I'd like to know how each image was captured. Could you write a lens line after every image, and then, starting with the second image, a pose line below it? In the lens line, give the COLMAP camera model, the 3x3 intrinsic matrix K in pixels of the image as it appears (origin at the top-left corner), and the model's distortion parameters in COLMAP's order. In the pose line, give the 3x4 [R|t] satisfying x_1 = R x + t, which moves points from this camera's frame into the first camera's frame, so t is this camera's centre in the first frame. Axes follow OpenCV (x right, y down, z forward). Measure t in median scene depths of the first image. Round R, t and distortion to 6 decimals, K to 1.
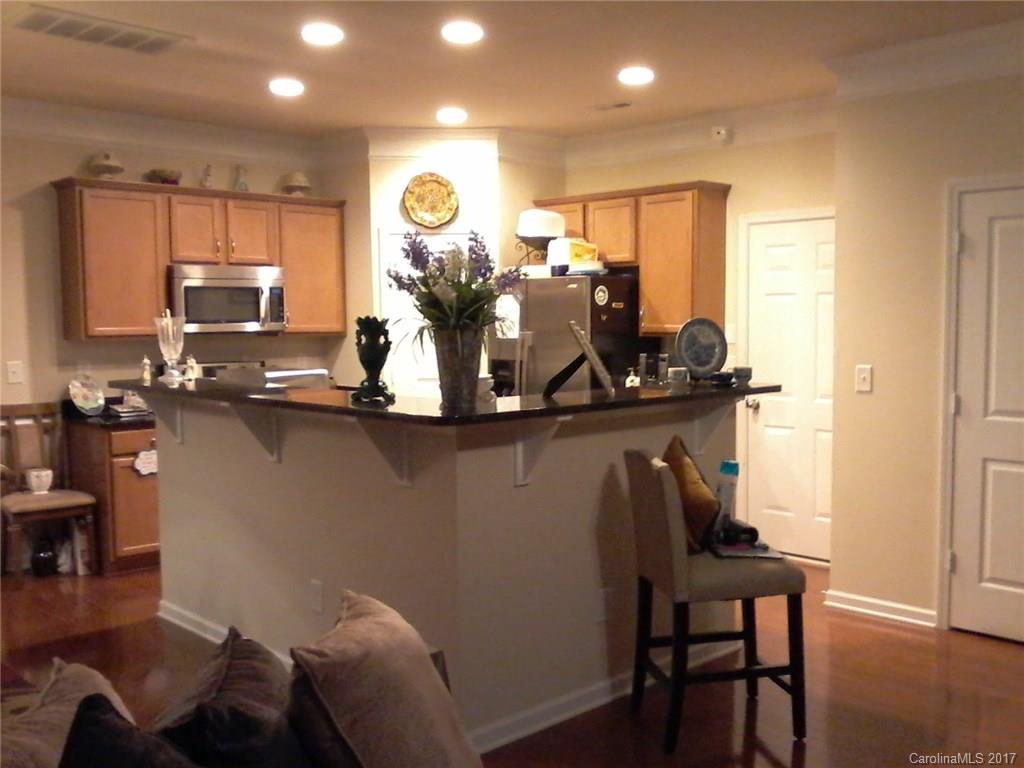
lens RADIAL K [[1017.4, 0, 513.6], [0, 1017.4, 404.4], [0, 0, 1]] dist [-0.016907, 0.008319]
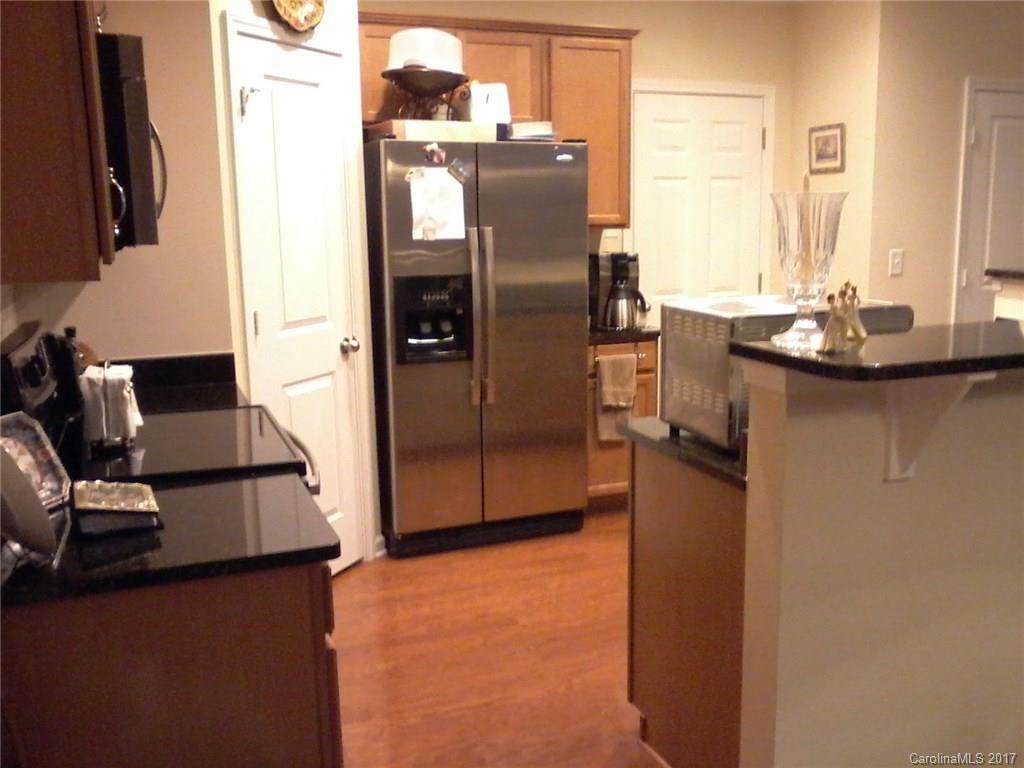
lens RADIAL K [[1017.4, 0, 513.6], [0, 1017.4, 404.4], [0, 0, 1]] dist [-0.016907, 0.008319]
pose [[0.351282, -0.177152, 0.919357, -0.242295], [0.089193, 0.983803, 0.155490, -0.024779], [-0.932012, 0.027379, 0.361393, 0.313317]]
